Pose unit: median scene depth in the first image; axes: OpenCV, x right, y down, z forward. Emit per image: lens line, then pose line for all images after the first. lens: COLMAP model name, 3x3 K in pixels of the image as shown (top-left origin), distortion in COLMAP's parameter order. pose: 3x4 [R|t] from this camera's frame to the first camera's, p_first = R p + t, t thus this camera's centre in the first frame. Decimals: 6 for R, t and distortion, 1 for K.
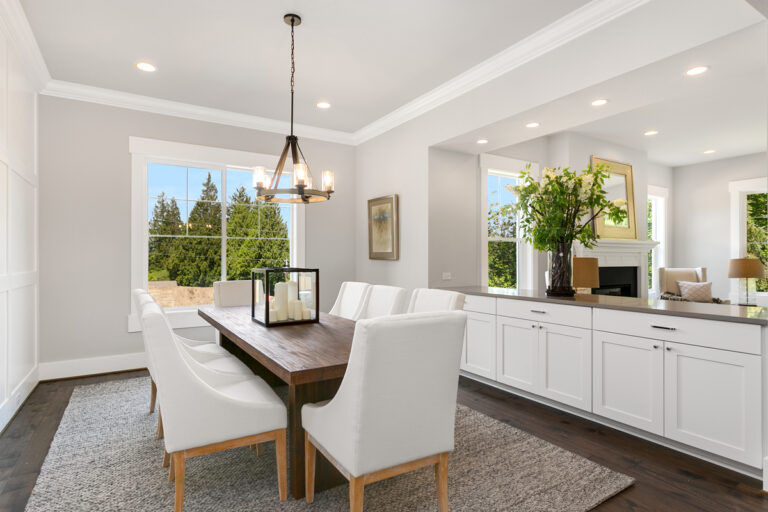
lens RADIAL K [[412.3, 0, 384.0], [0, 412.3, 256.0], [0, 0, 1]] dist [0.001940, 0.001125]
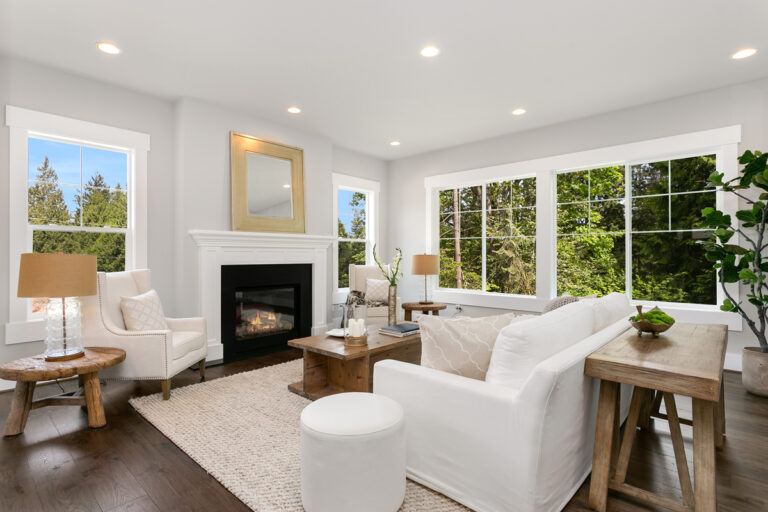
lens RADIAL K [[391.4, 0, 384.0], [0, 391.4, 256.0], [0, 0, 1]] dist [-0.002563, -0.000348]
pose [[0.962275, -0.001649, 0.272072, 0.622725], [-0.001166, 0.999947, 0.010184, 0.000525], [-0.272075, -0.010117, 0.962223, 0.154166]]
